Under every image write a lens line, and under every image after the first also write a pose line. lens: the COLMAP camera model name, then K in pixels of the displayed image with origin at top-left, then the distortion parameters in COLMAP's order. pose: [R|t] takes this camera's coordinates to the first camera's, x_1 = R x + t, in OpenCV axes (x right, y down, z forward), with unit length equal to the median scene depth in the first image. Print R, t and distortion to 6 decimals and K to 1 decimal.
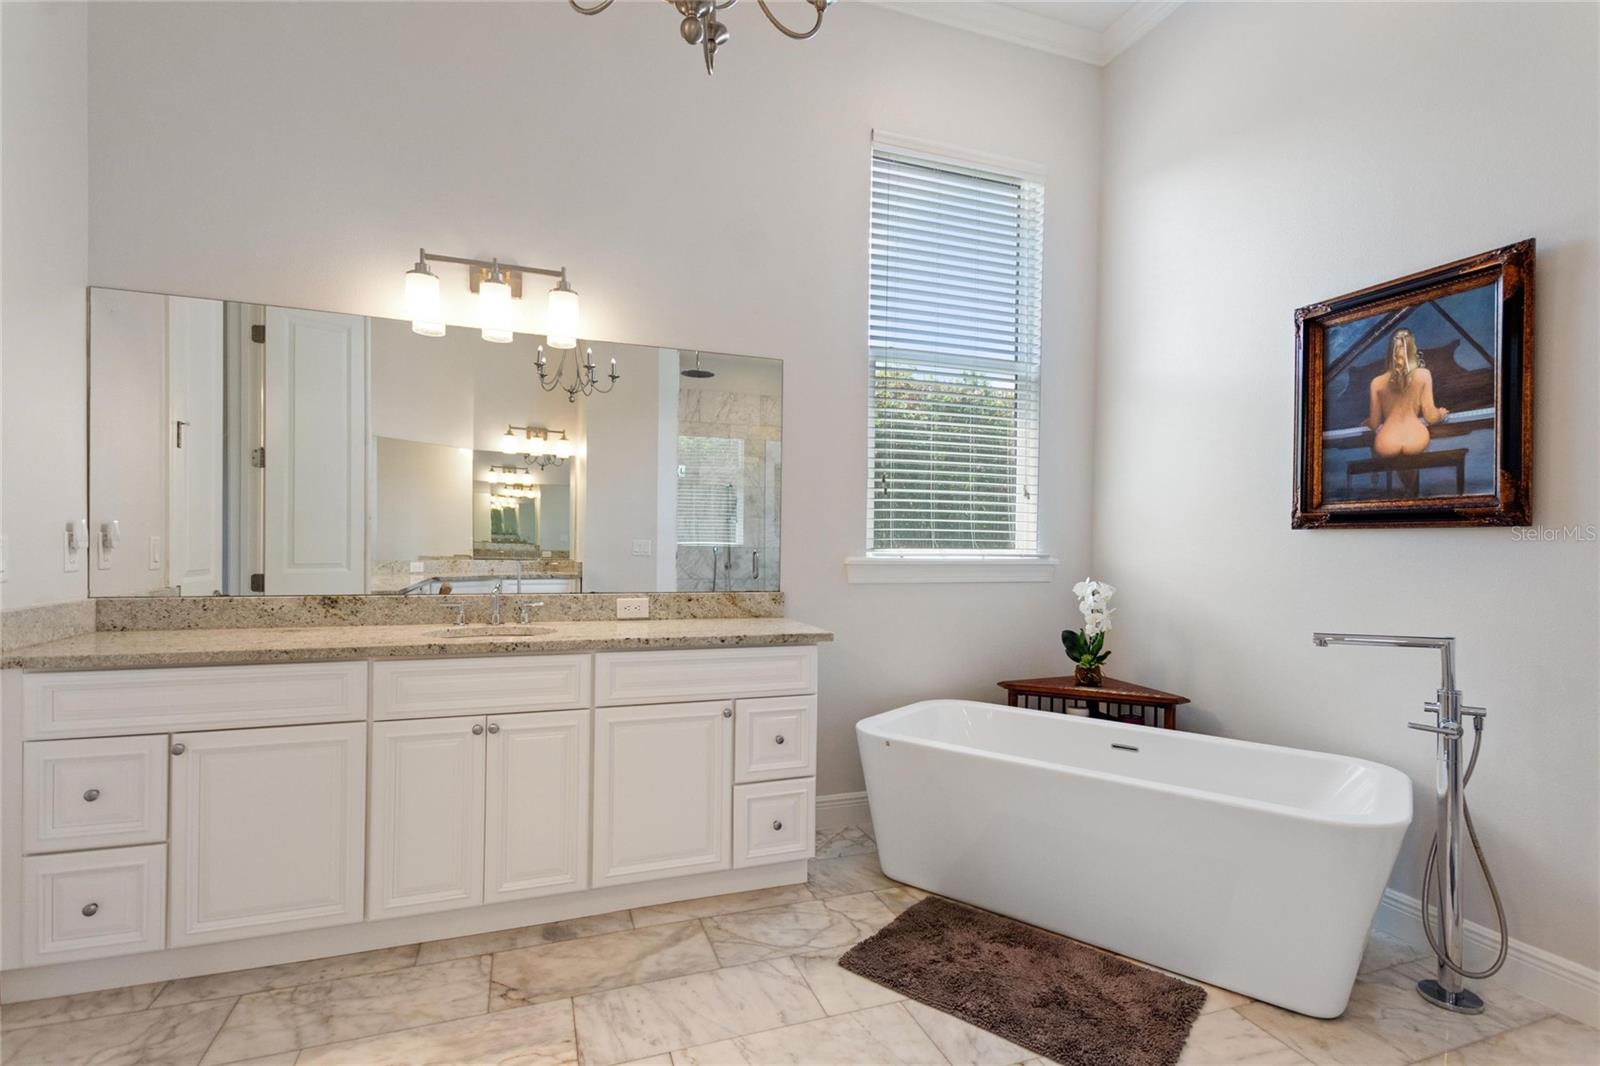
lens RADIAL K [[744.4, 0, 813.6], [0, 744.4, 534.9], [0, 0, 1]] dist [0.012410, -0.004233]
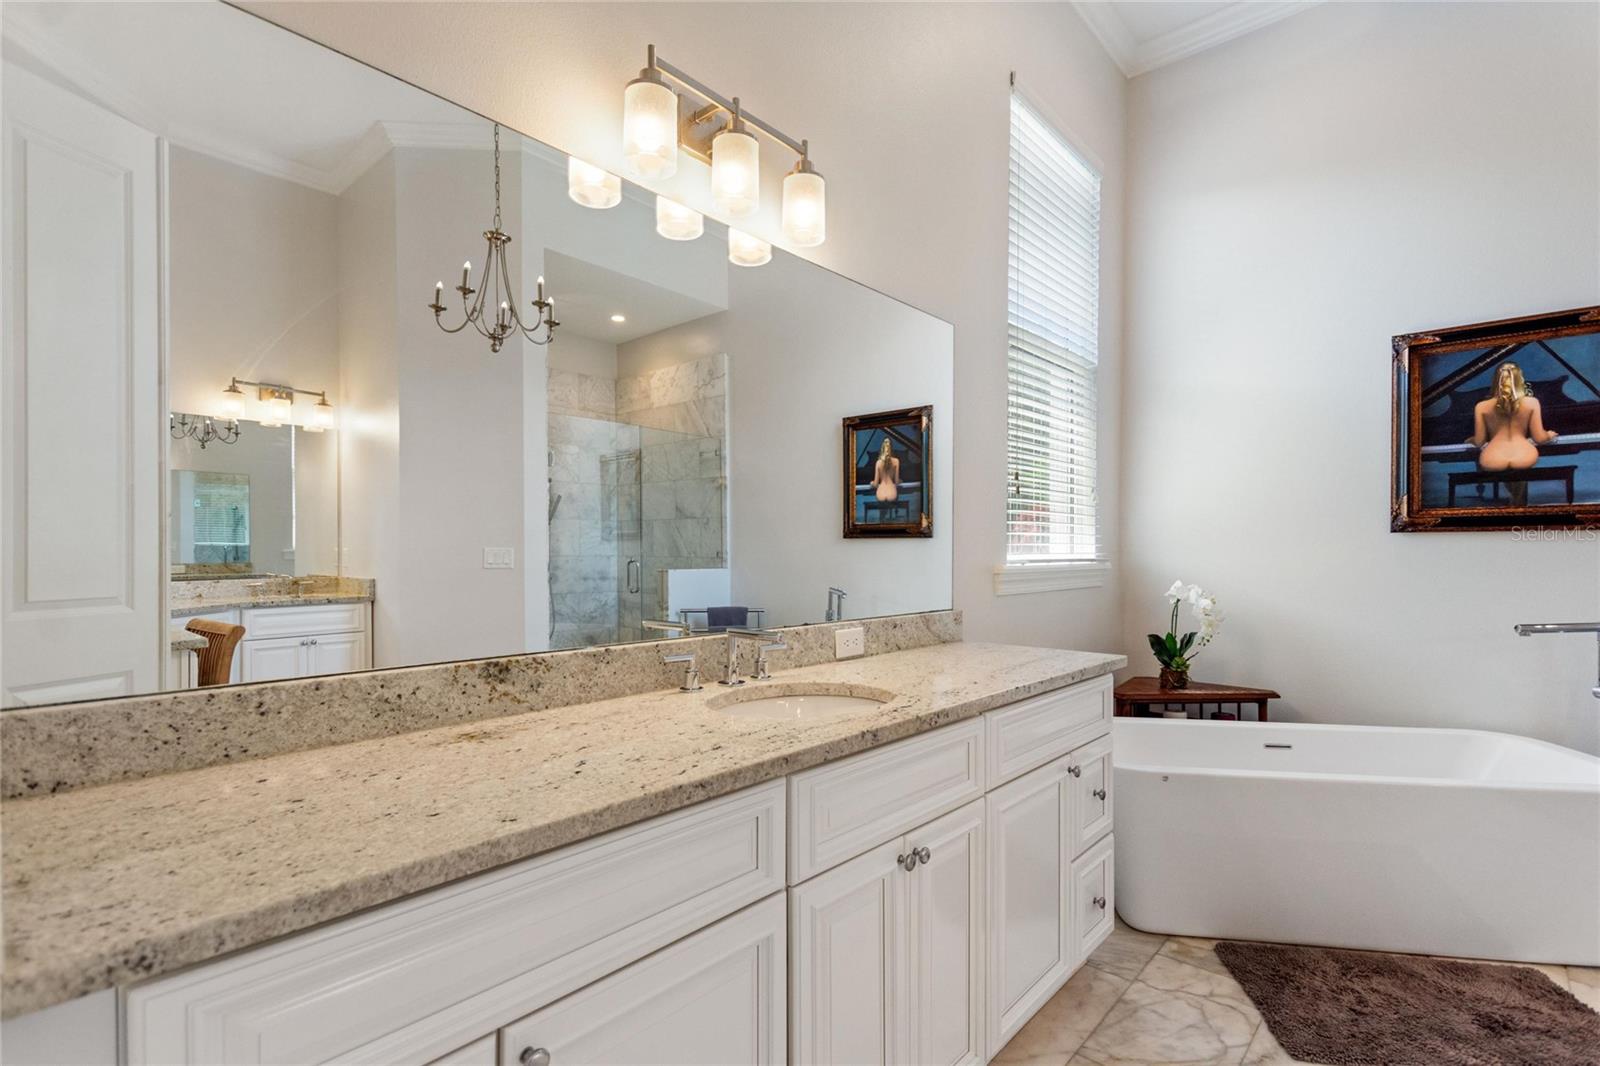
lens RADIAL K [[744.4, 0, 796.2], [0, 744.4, 542.0], [0, 0, 1]] dist [0.012410, -0.004233]
pose [[0.885477, -0.005773, 0.464647, -0.731164], [0.004163, 0.999981, 0.004491, -0.002089], [-0.464664, -0.002042, 0.885485, 0.457969]]
